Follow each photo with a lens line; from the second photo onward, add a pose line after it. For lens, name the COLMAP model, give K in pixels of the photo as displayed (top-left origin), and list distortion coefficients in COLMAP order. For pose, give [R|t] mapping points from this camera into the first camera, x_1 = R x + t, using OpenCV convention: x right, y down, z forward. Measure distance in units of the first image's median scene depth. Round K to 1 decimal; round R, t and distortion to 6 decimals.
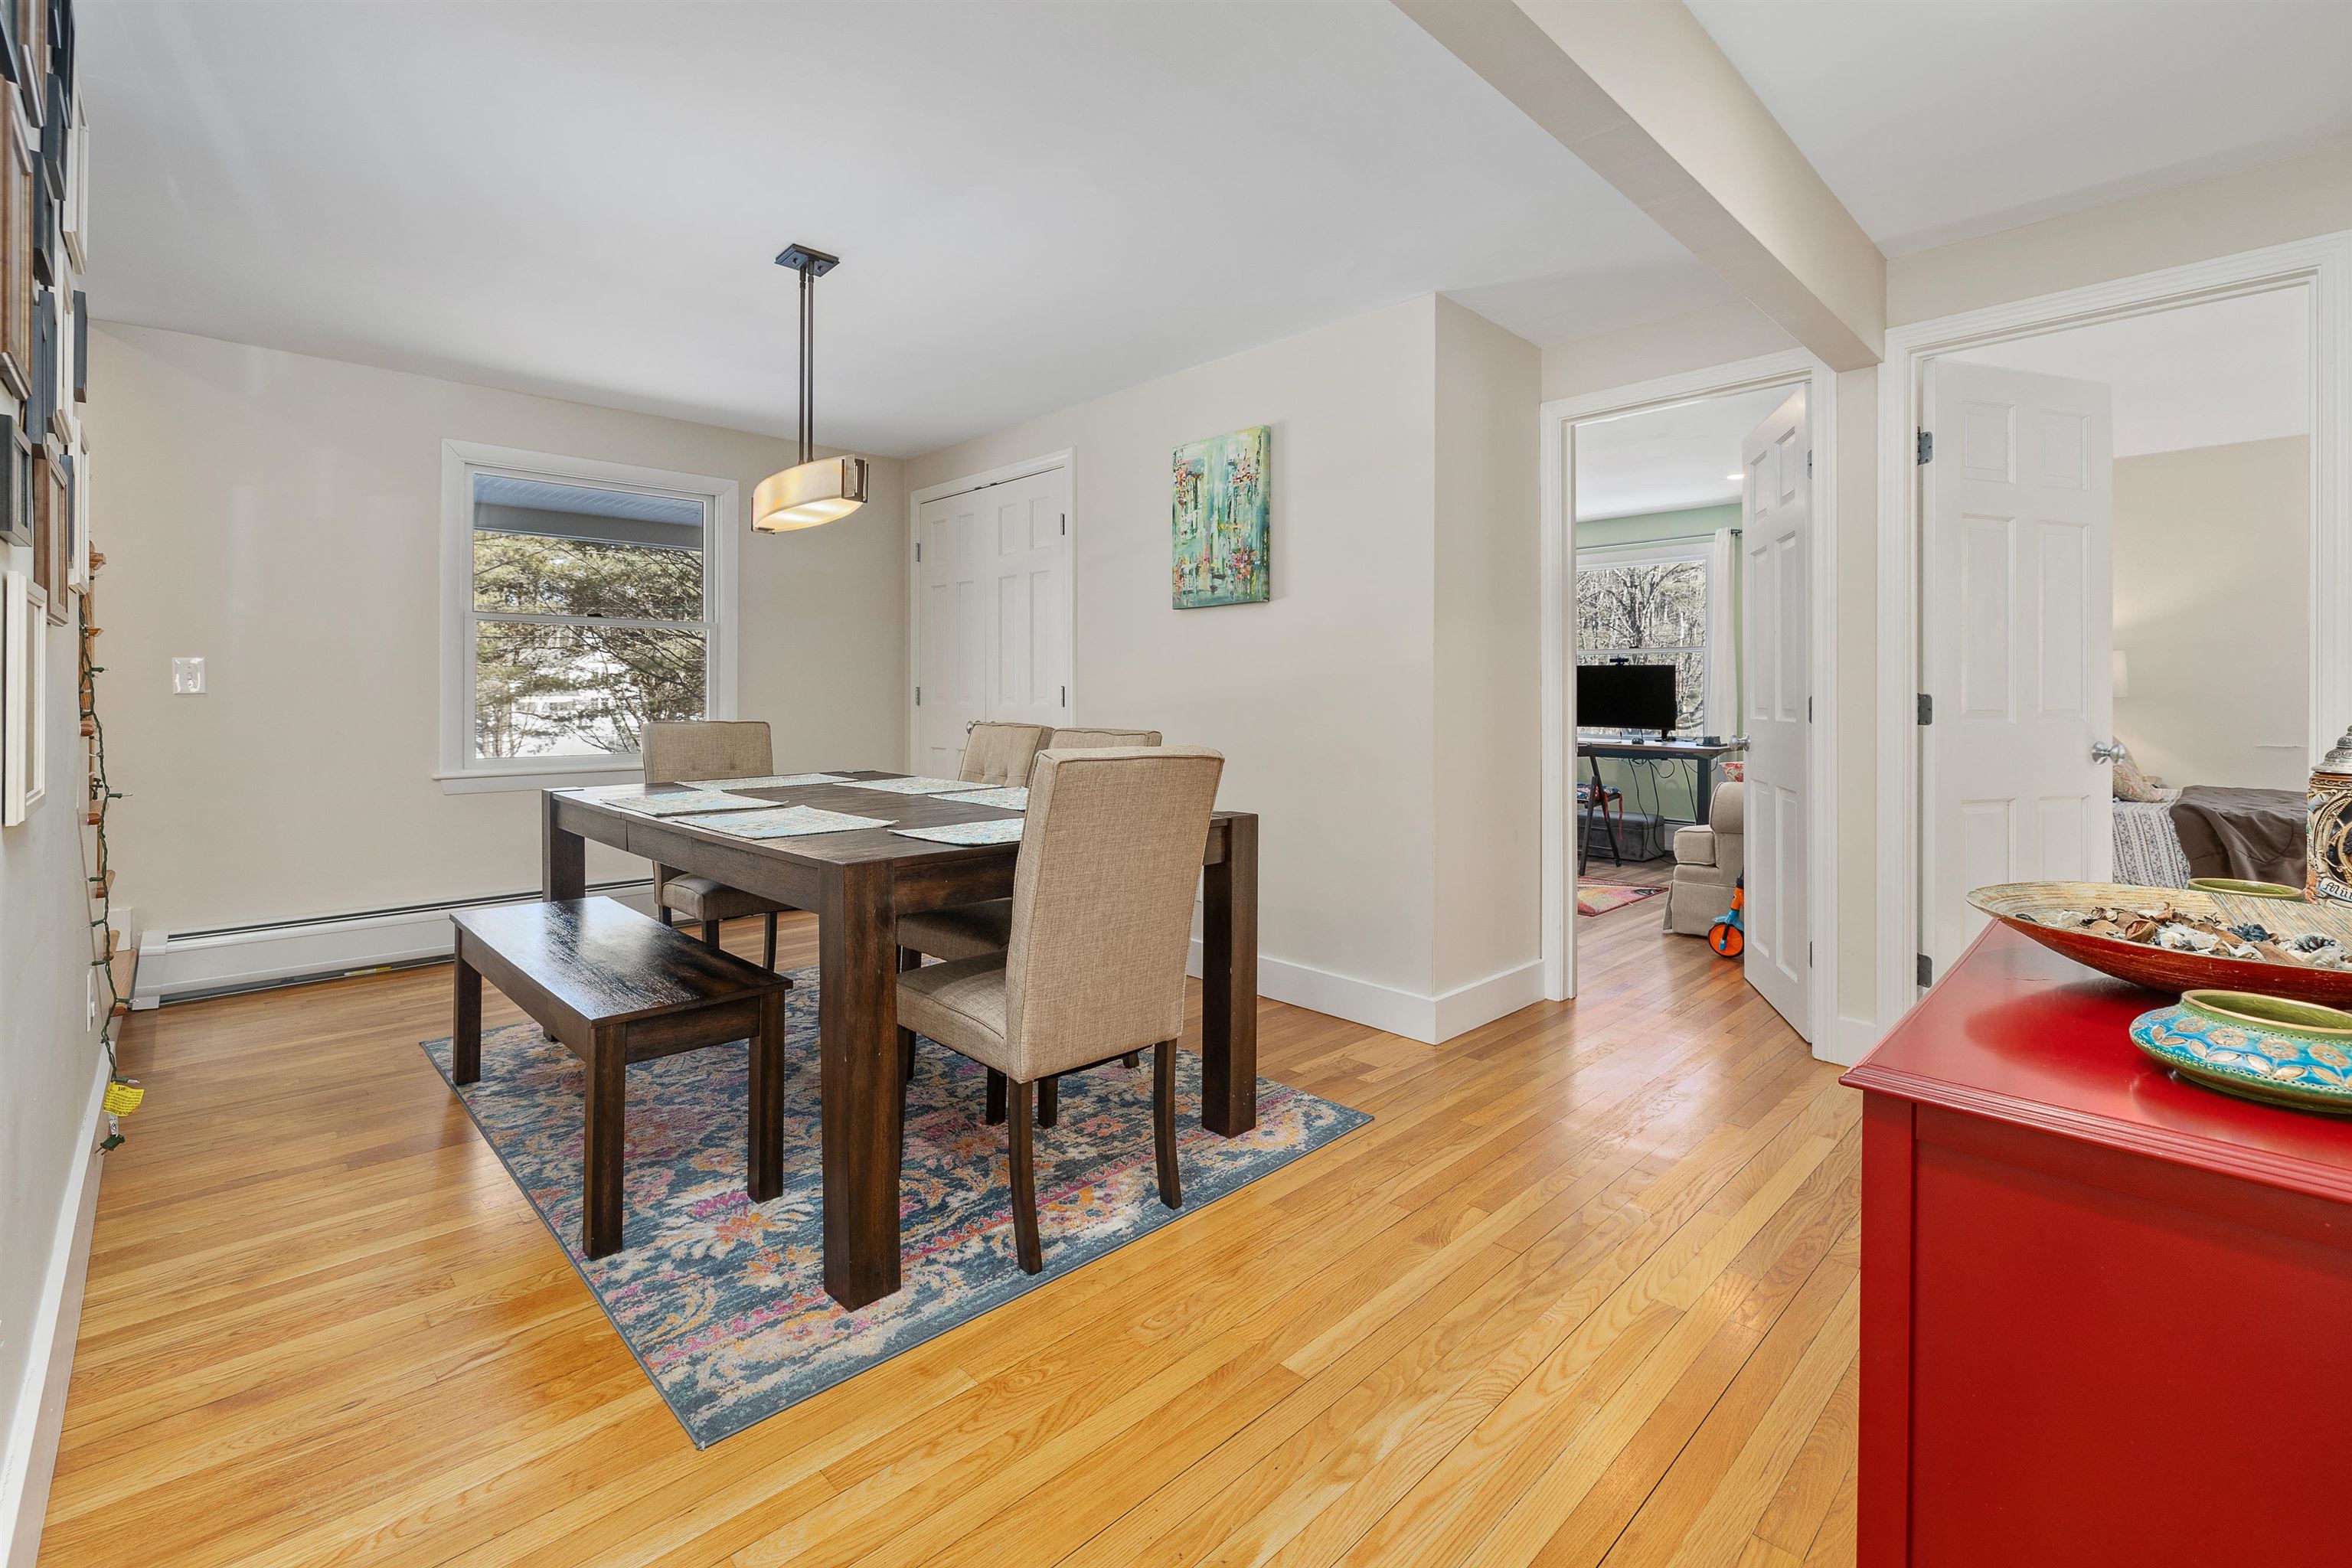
lens RADIAL K [[1020.1, 0, 1186.0], [0, 1020.1, 697.7], [0, 0, 1]] dist [-0.000534, 0.000062]
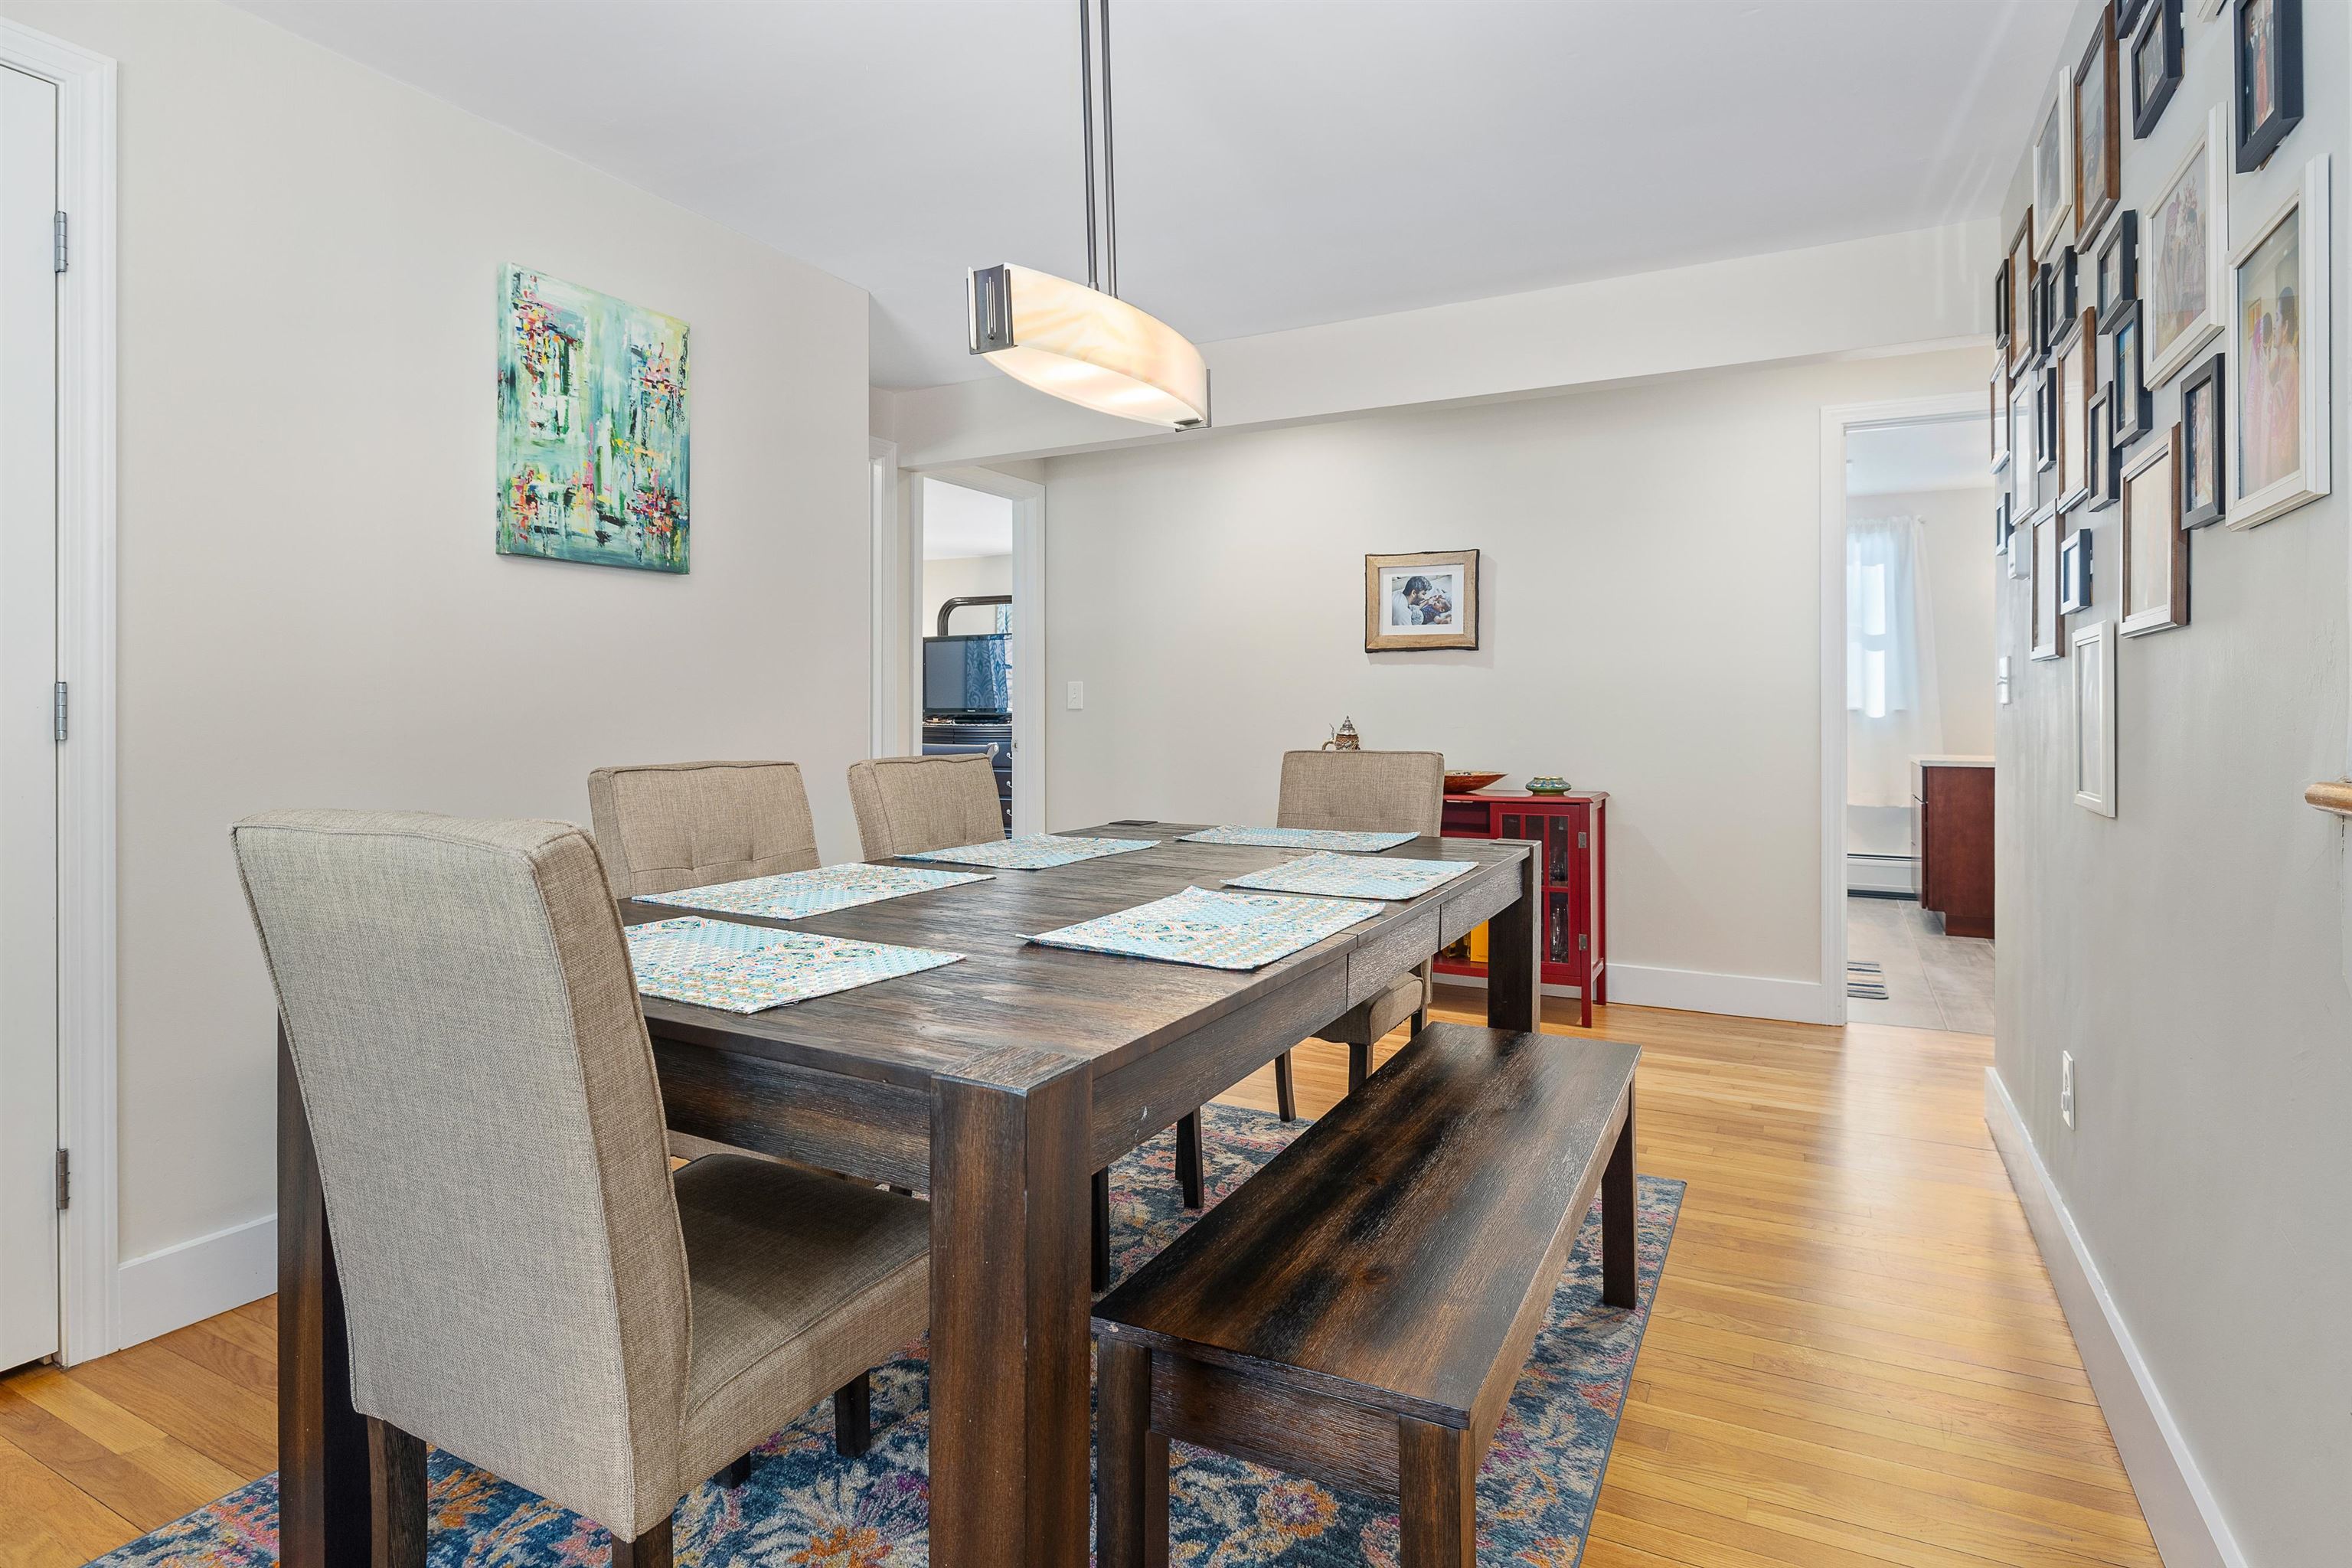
lens RADIAL K [[1211.9, 0, 1175.4], [0, 1211.9, 703.2], [0, 0, 1]] dist [0.000354, 0.000068]
pose [[-0.299873, 0.001941, 0.953977, -0.780424], [-0.000964, 0.999997, -0.002338, -0.004349], [-0.953979, -0.001621, -0.299870, 0.888693]]
